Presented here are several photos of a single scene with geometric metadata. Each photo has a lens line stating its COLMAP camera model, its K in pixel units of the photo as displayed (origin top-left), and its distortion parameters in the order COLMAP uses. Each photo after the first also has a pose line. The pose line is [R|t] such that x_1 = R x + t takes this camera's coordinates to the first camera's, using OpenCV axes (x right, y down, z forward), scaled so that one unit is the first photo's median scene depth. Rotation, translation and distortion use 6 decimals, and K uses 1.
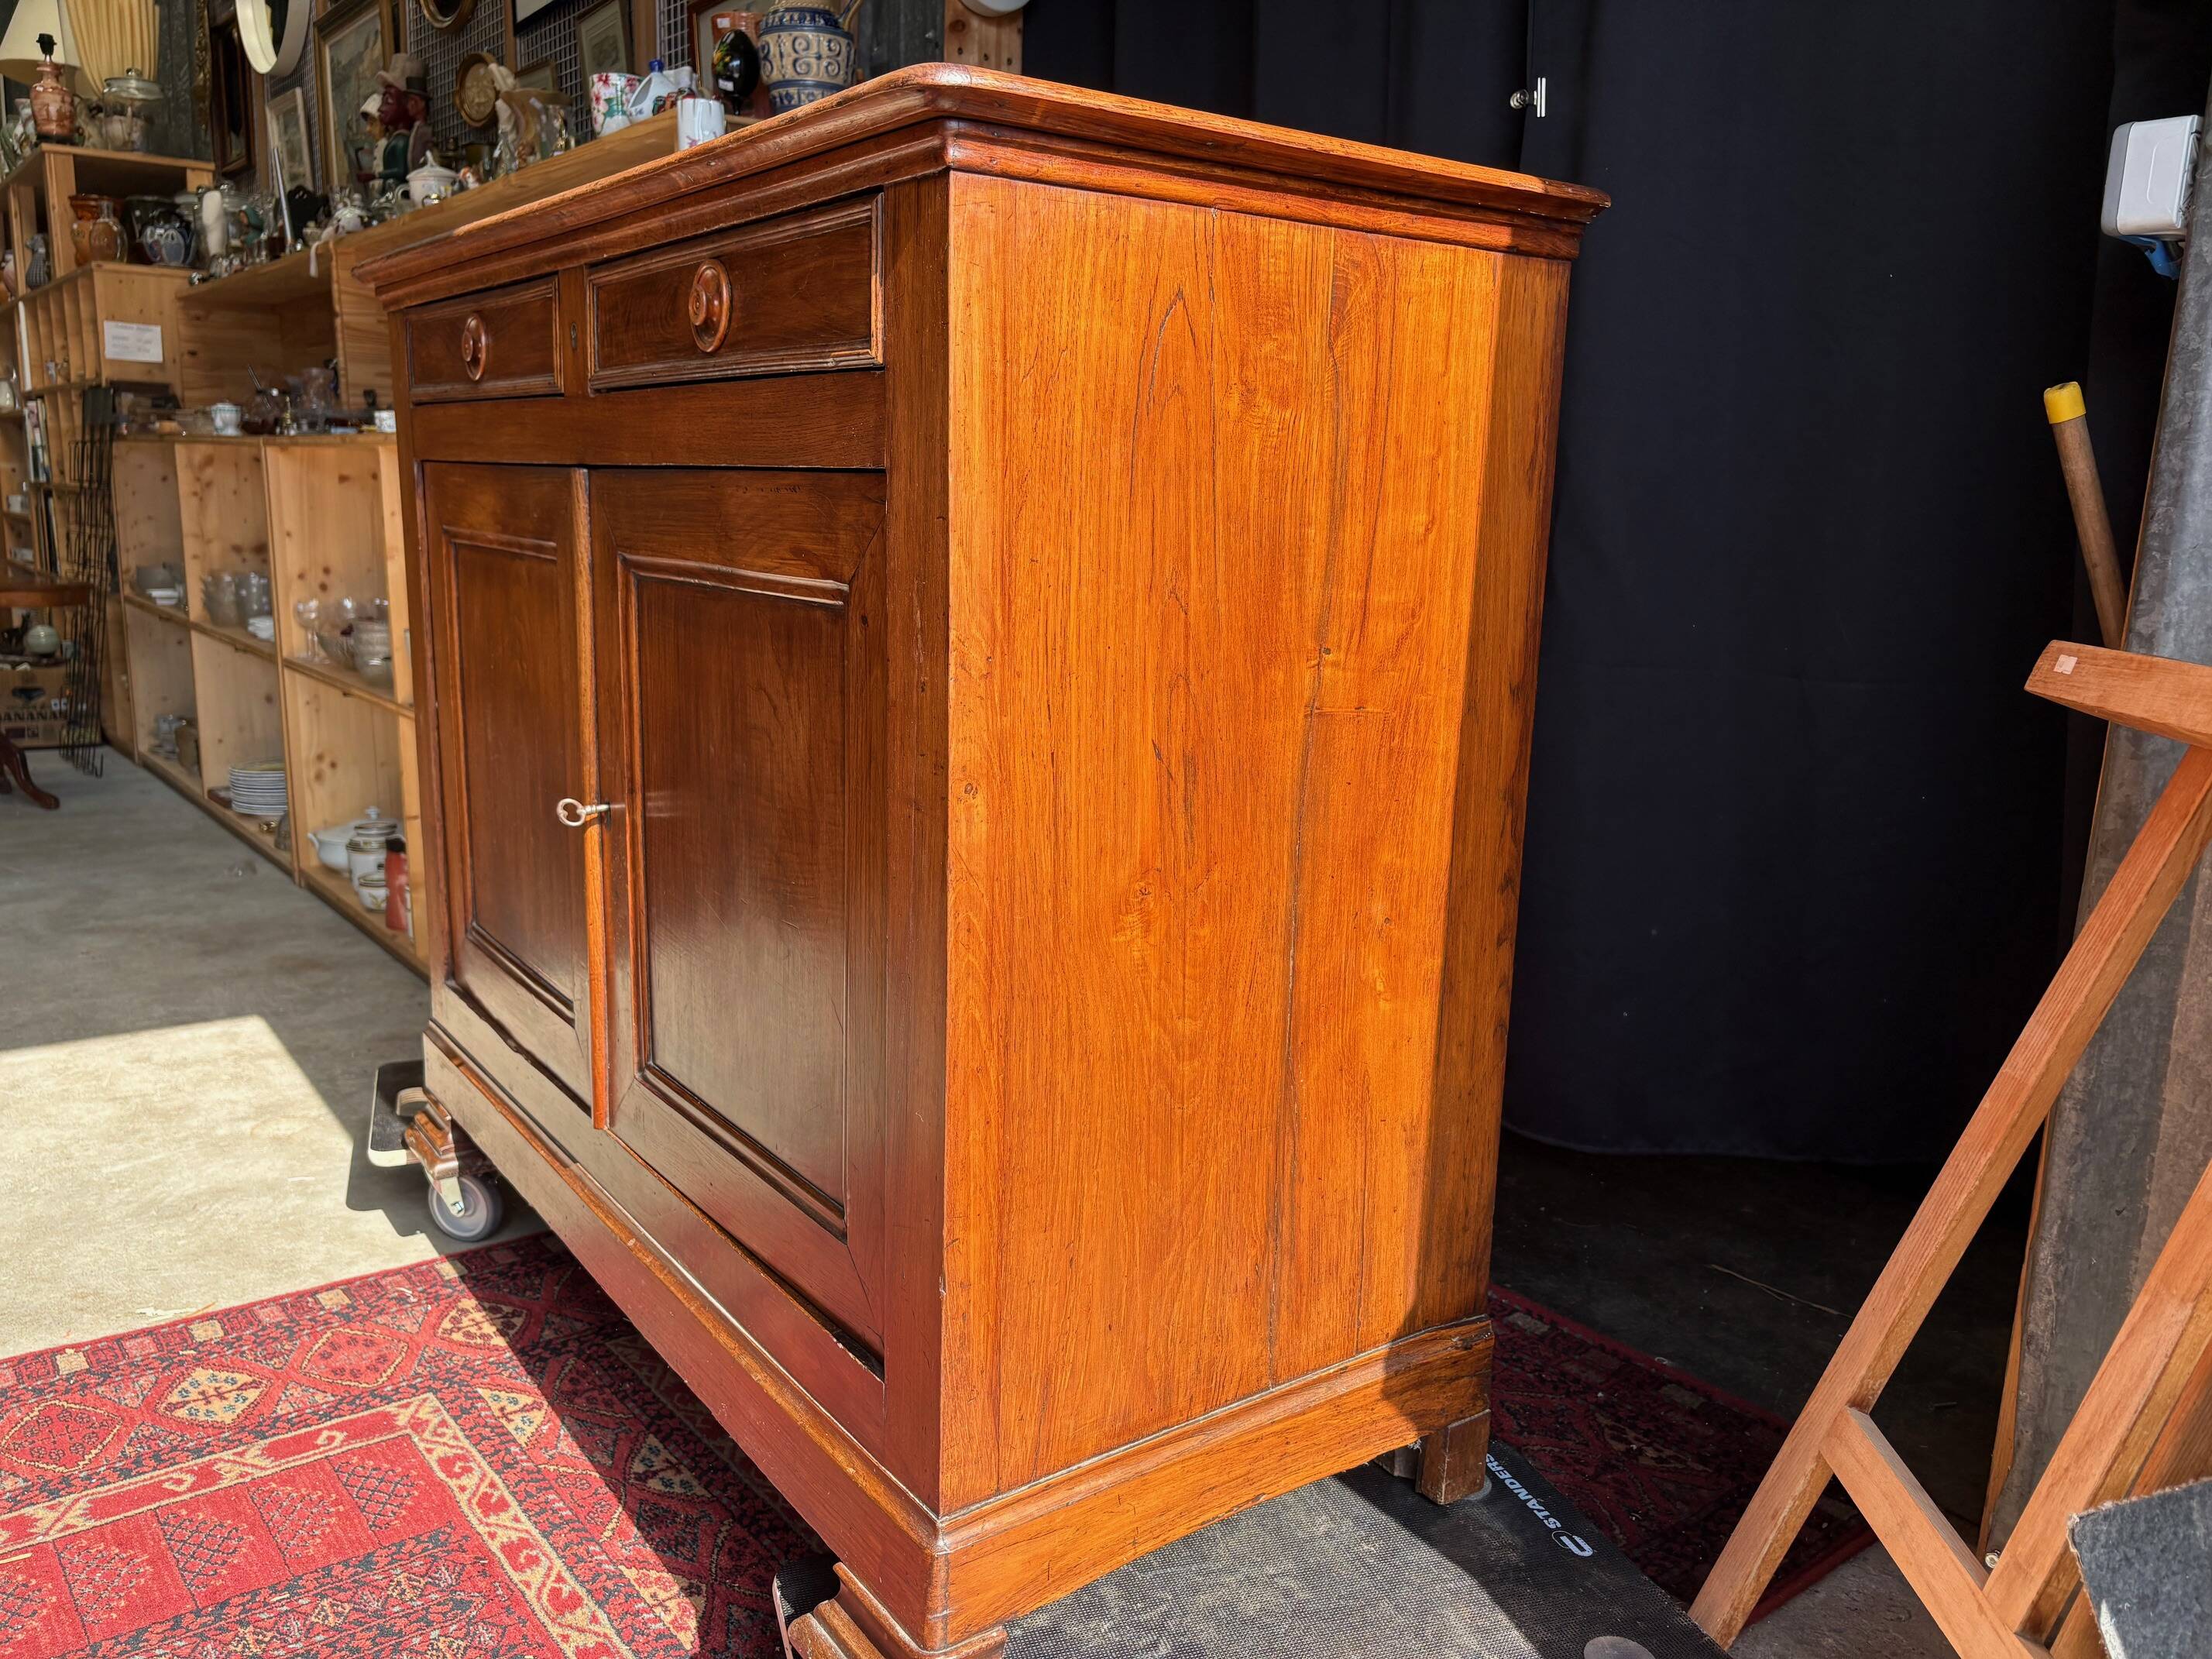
lens RADIAL K [[1694.1, 0, 1099.0], [0, 1694.1, 833.2], [0, 0, 1]] dist [0.035452, -0.044113]
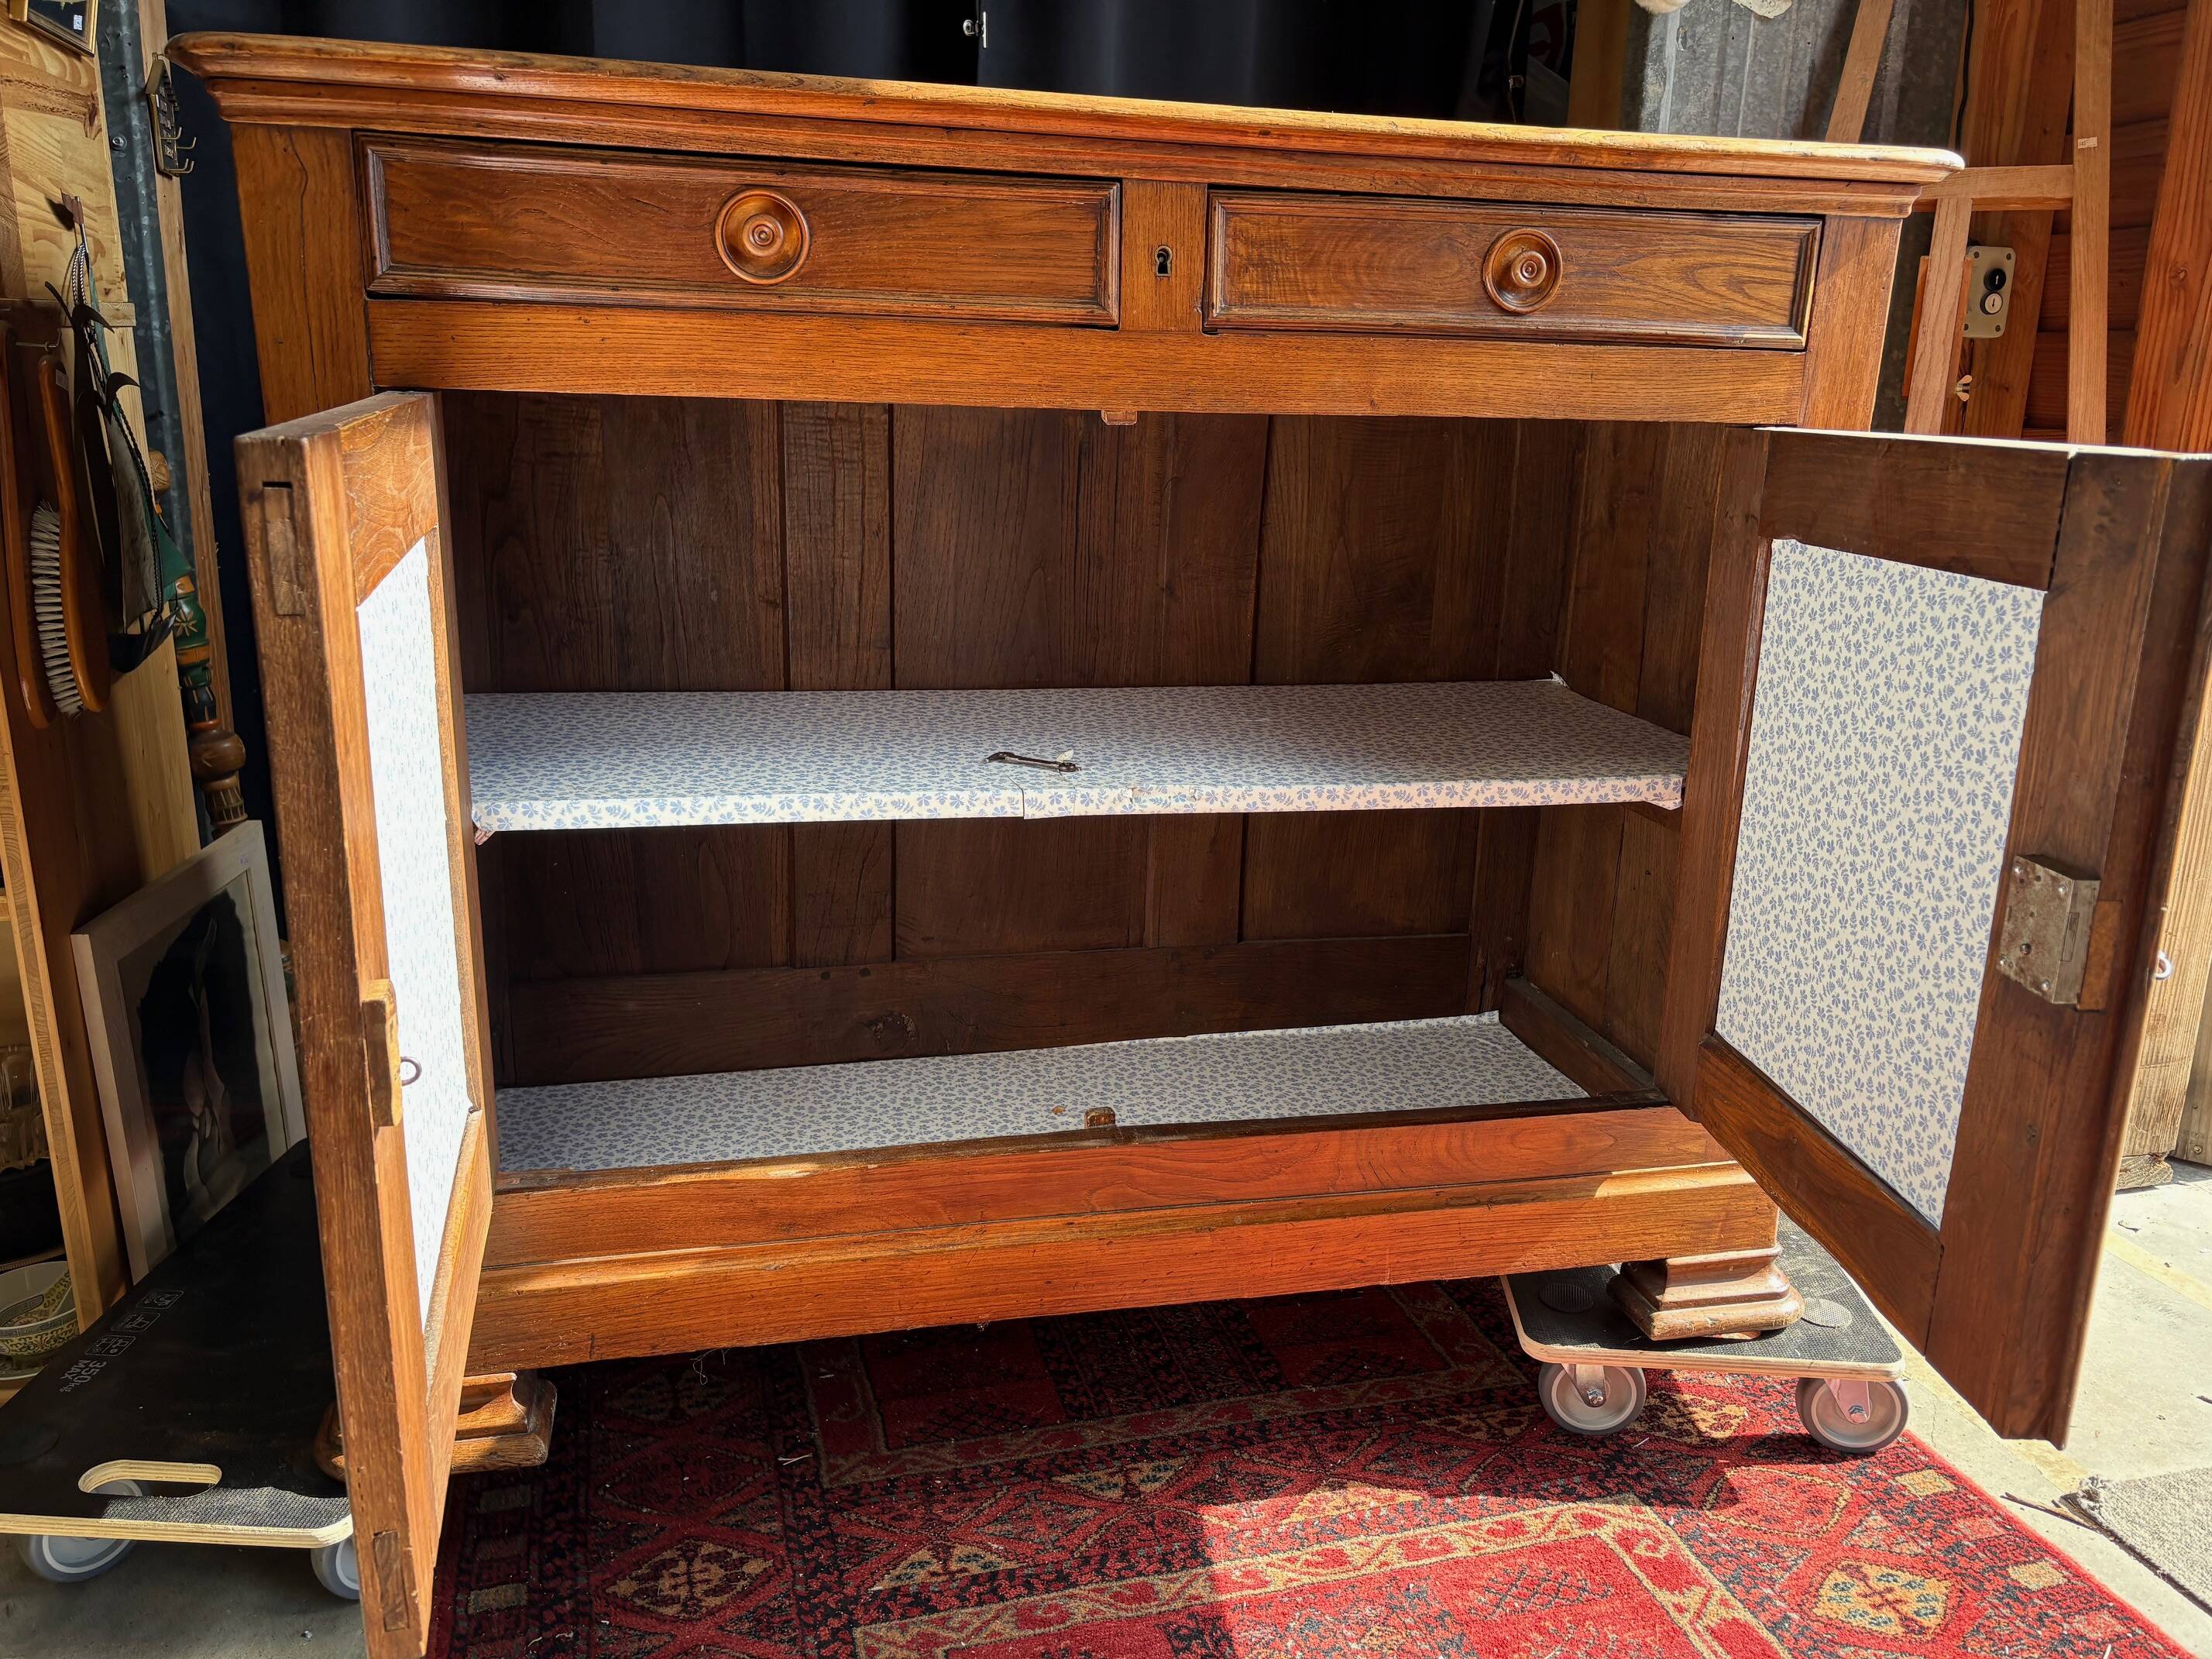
lens RADIAL K [[1694.1, 0, 1111.6], [0, 1694.1, 828.7], [0, 0, 1]] dist [0.035452, -0.044113]
pose [[0.372277, -0.252793, 0.893032, -0.959946], [0.163892, 0.964977, 0.204838, -0.159542], [-0.913537, 0.070104, 0.400670, 0.573890]]
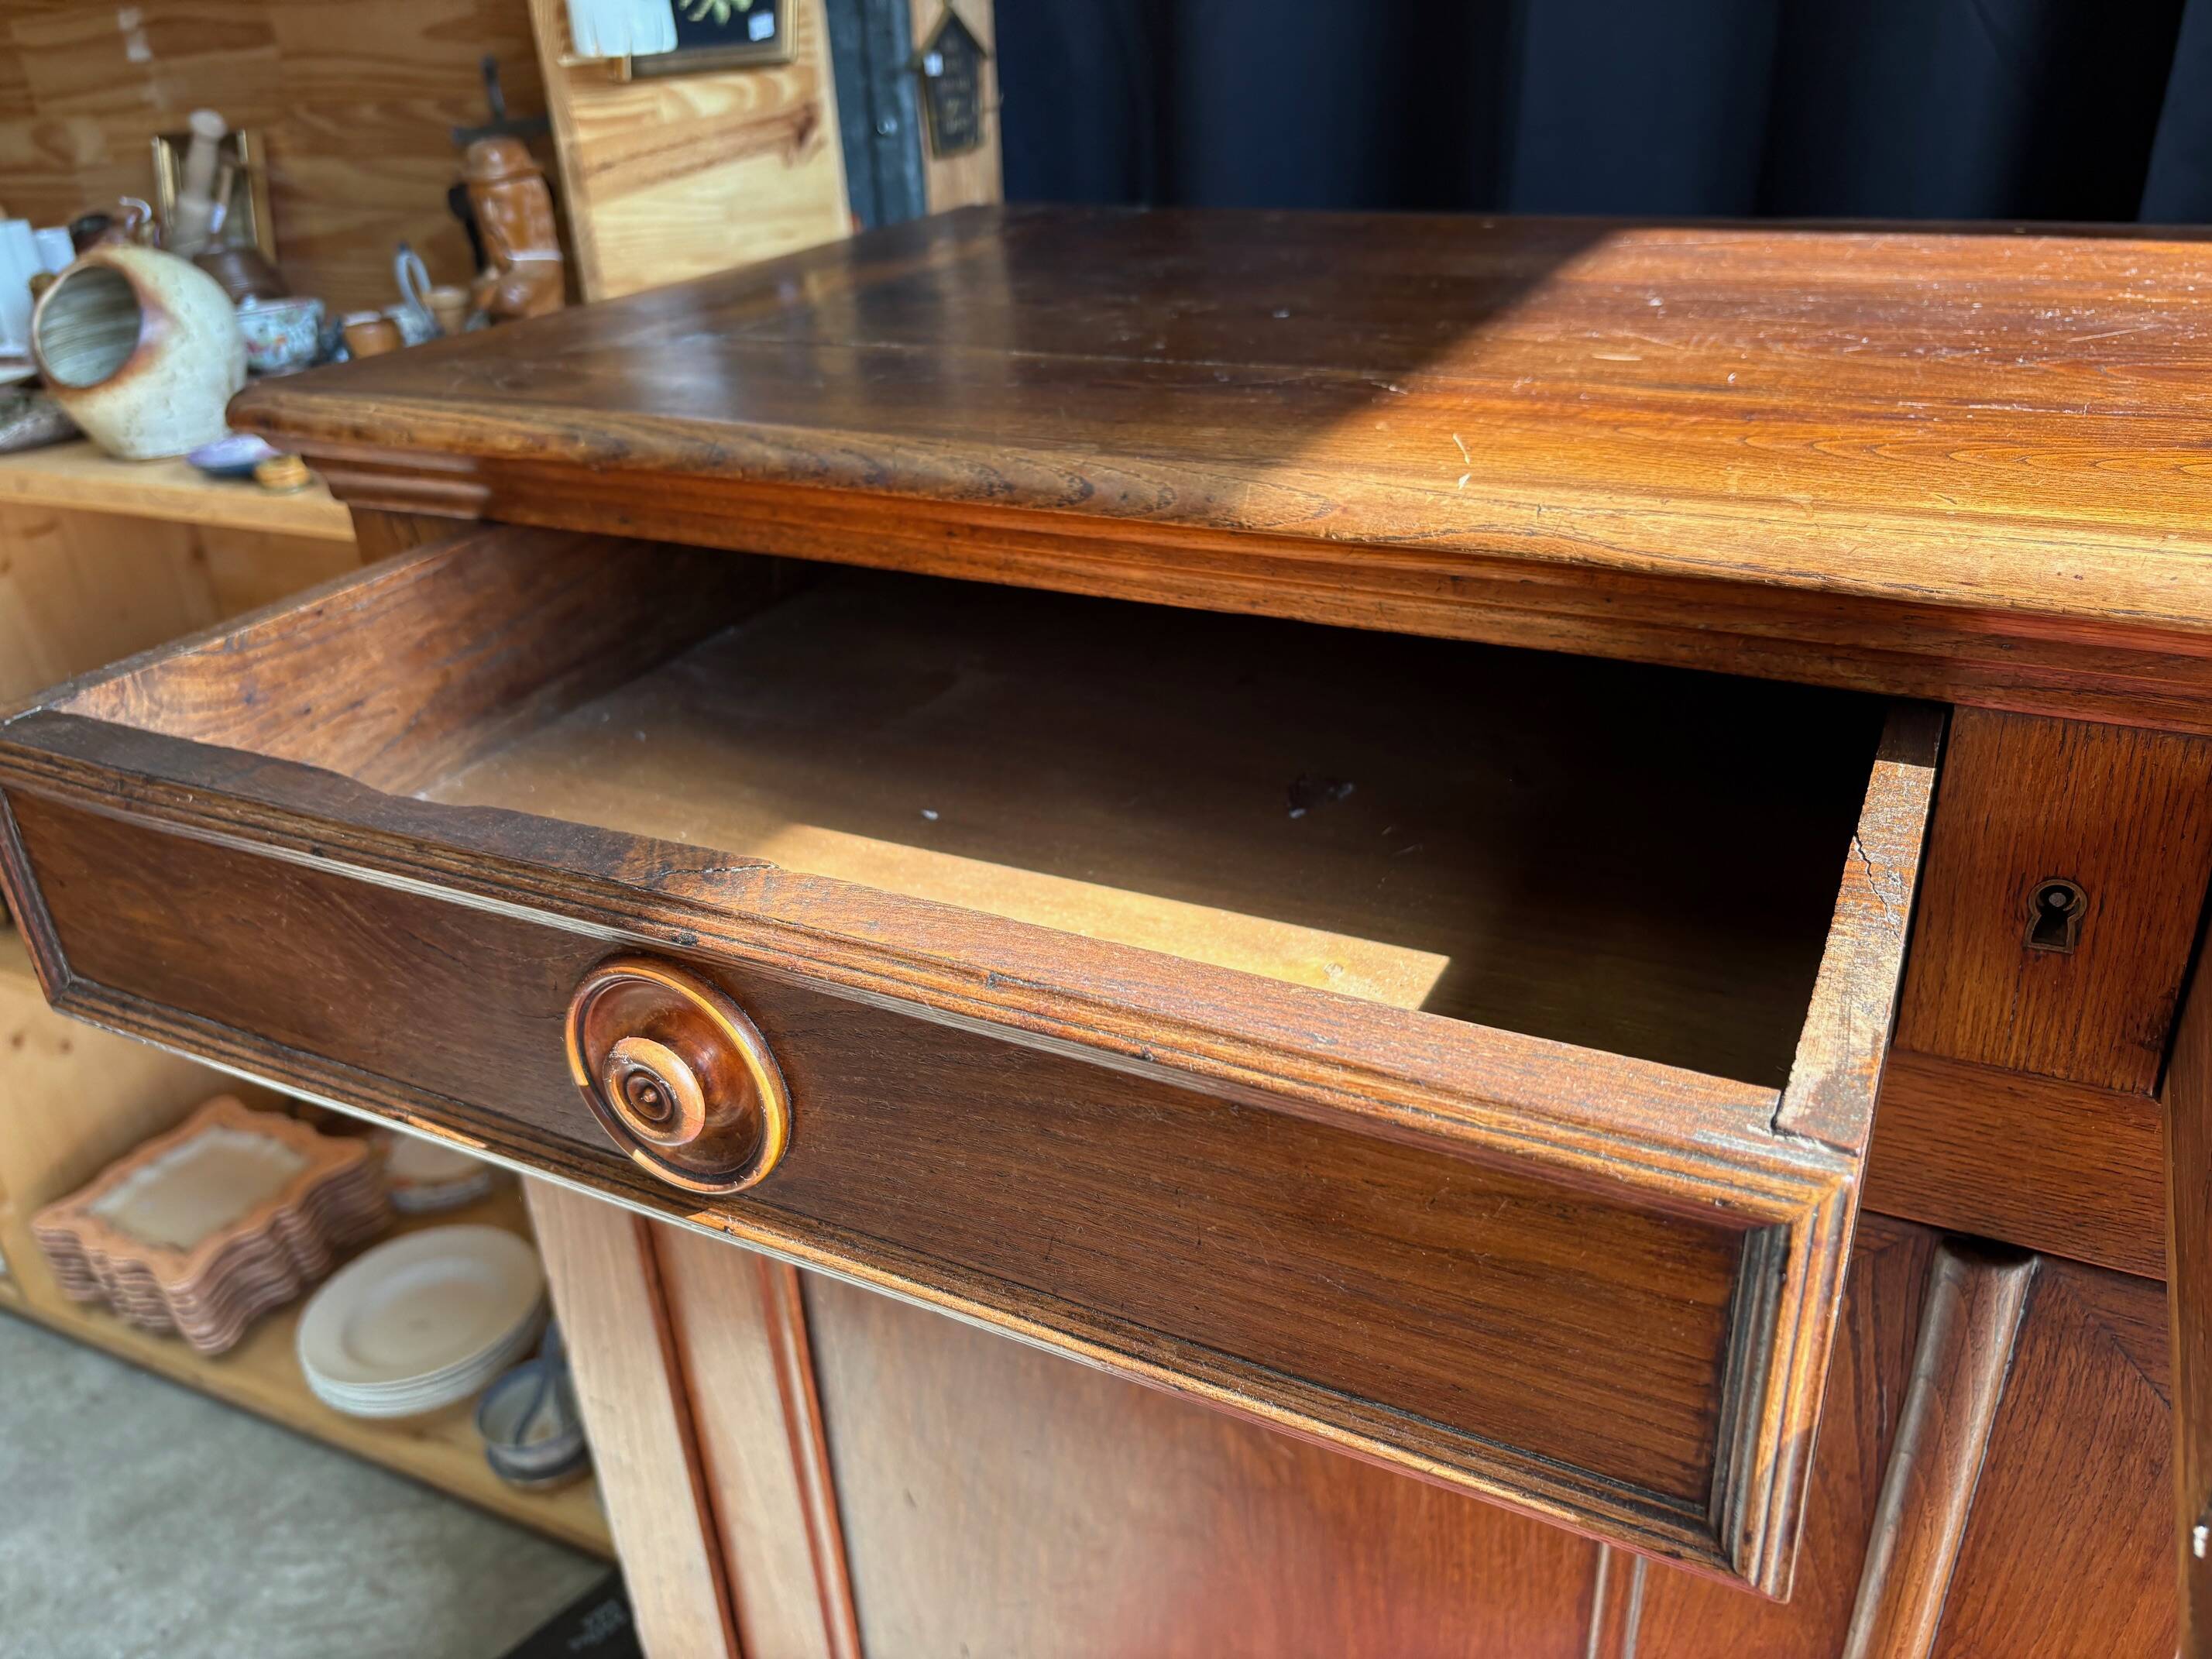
lens RADIAL K [[1694.1, 0, 1107.2], [0, 1694.1, 822.9], [0, 0, 1]] dist [0.035452, -0.044113]
pose [[0.882251, -0.267177, 0.387621, -0.471409], [0.161325, 0.945085, 0.284234, -0.348298], [-0.442276, -0.188233, 0.876904, 0.666018]]
